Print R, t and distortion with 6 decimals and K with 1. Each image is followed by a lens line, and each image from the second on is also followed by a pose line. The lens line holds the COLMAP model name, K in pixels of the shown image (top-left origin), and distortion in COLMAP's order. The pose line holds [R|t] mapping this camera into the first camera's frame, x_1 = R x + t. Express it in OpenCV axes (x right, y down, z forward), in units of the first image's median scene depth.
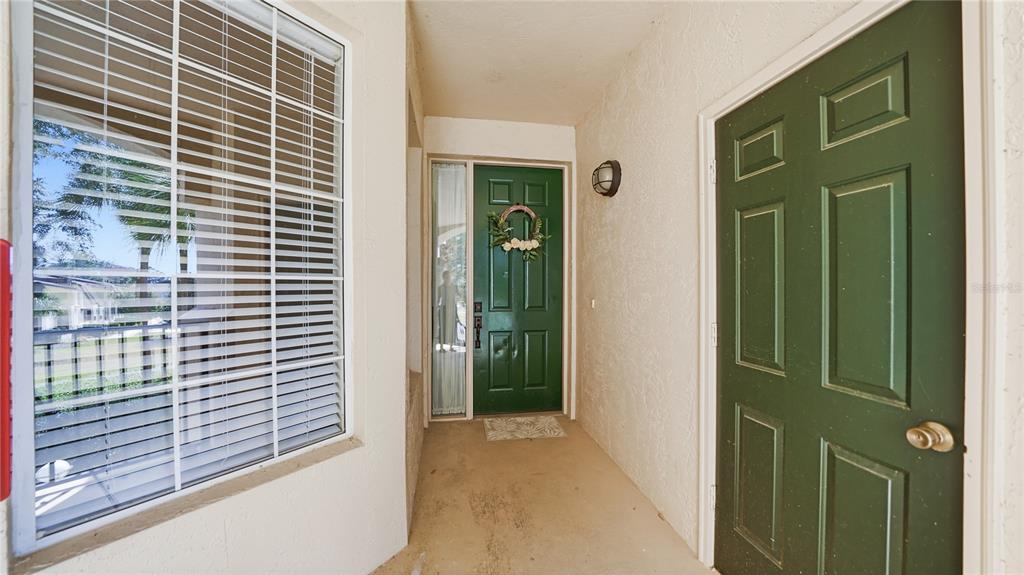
lens RADIAL K [[357.0, 0, 508.5], [0, 357.0, 288.9], [0, 0, 1]] dist [-0.008790, -0.000031]
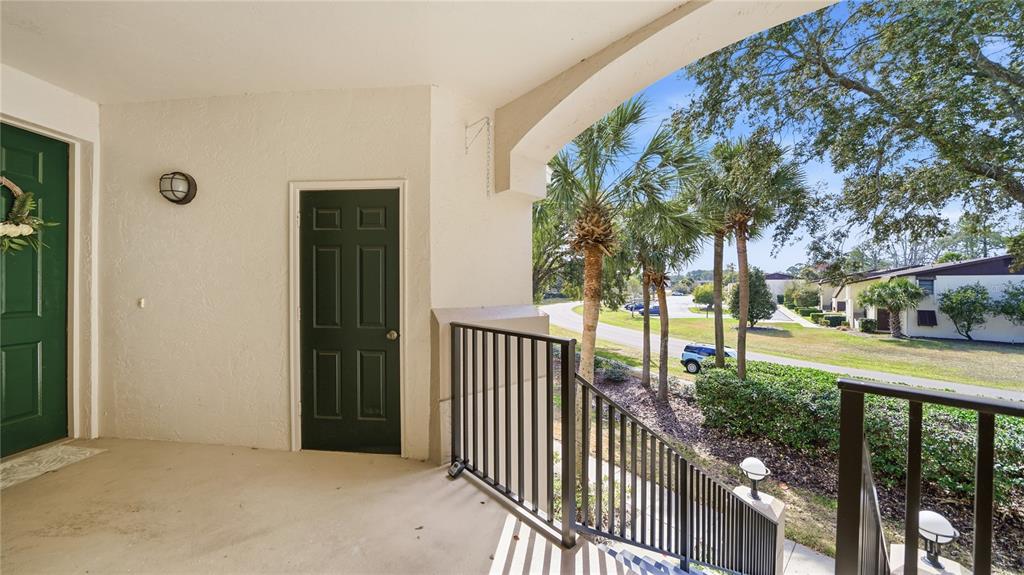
lens RADIAL K [[357.0, 0, 508.5], [0, 357.0, 288.9], [0, 0, 1]] dist [-0.008790, -0.000031]
pose [[0.225804, -0.008957, 0.974132, -0.721953], [0.003749, 0.999958, 0.008325, -0.002394], [-0.974166, 0.001772, 0.225828, -0.313266]]
